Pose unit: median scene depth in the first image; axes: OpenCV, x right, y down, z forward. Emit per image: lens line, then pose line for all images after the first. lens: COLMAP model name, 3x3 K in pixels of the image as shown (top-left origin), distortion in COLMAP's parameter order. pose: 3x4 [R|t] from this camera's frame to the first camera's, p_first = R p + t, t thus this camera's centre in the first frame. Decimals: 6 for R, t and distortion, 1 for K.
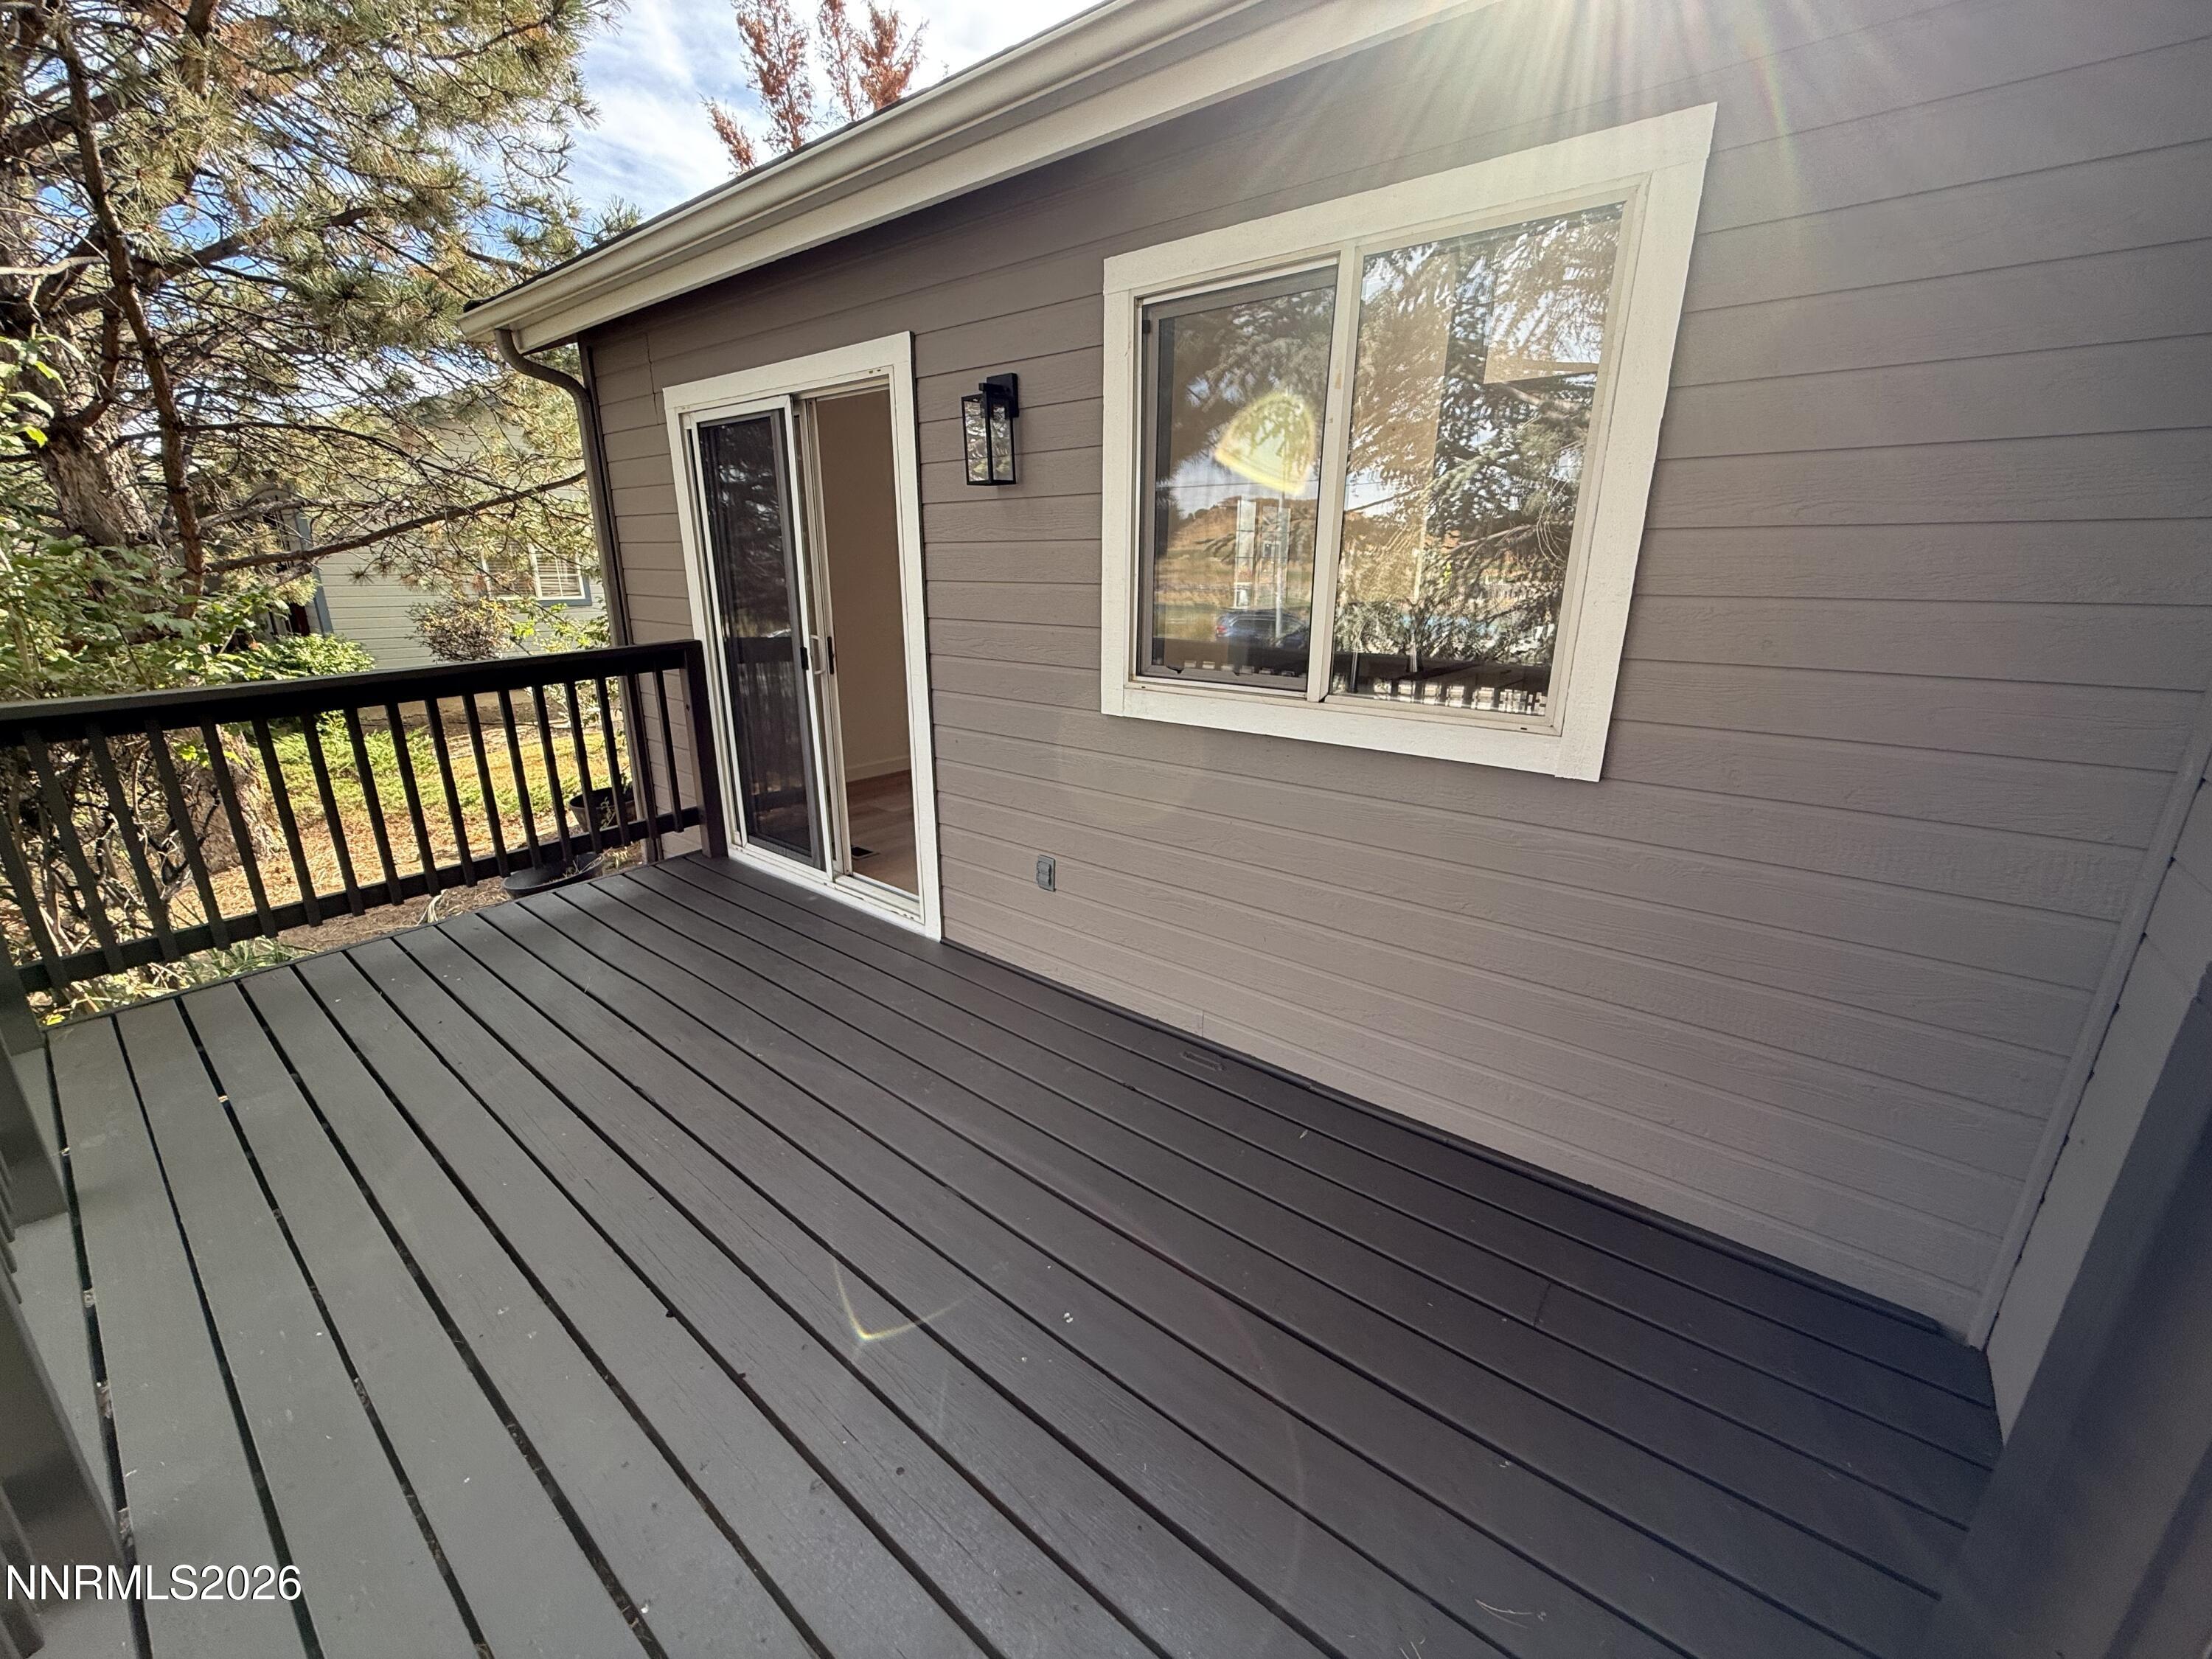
lens RADIAL K [[875.9, 0, 1105.8], [0, 875.9, 834.4], [0, 0, 1]] dist [-0.000686, 0.000172]
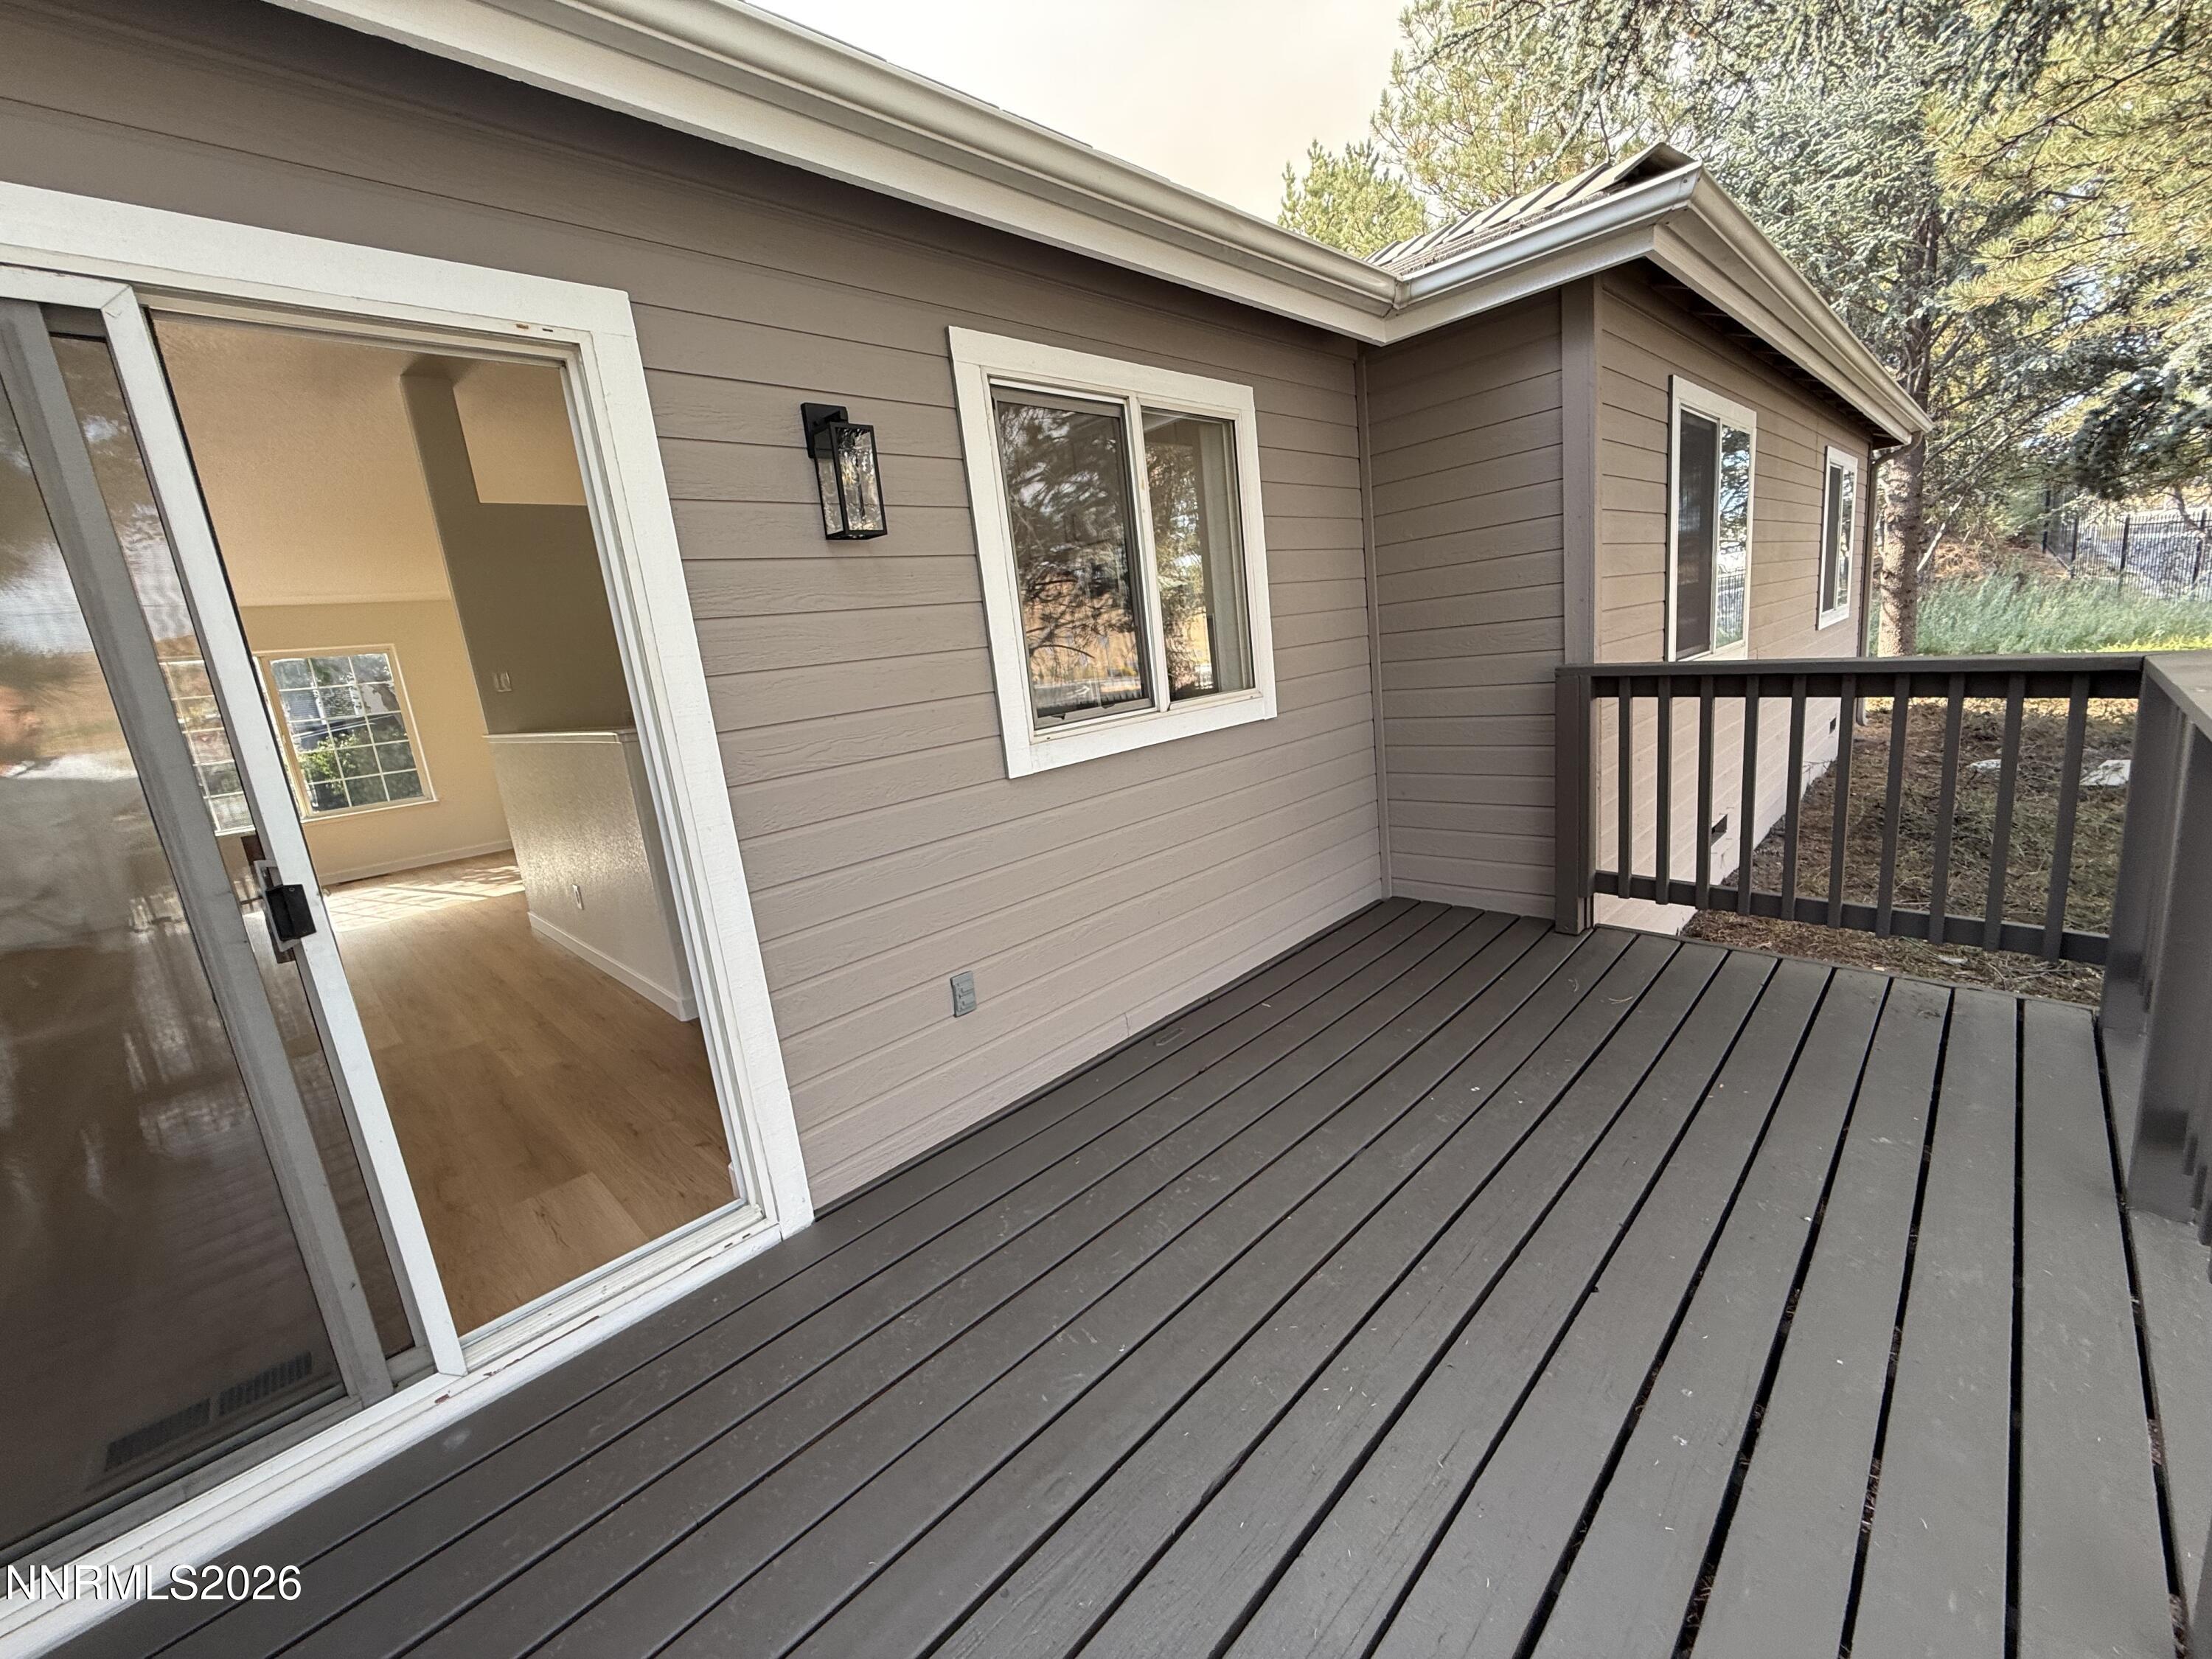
lens RADIAL K [[875.9, 0, 1105.1], [0, 875.9, 826.9], [0, 0, 1]] dist [-0.000686, 0.000172]
pose [[0.108433, -0.225559, 0.968176, -0.879830], [0.389924, 0.905523, 0.167292, -0.199154], [-0.914441, 0.359375, 0.186139, 0.708064]]
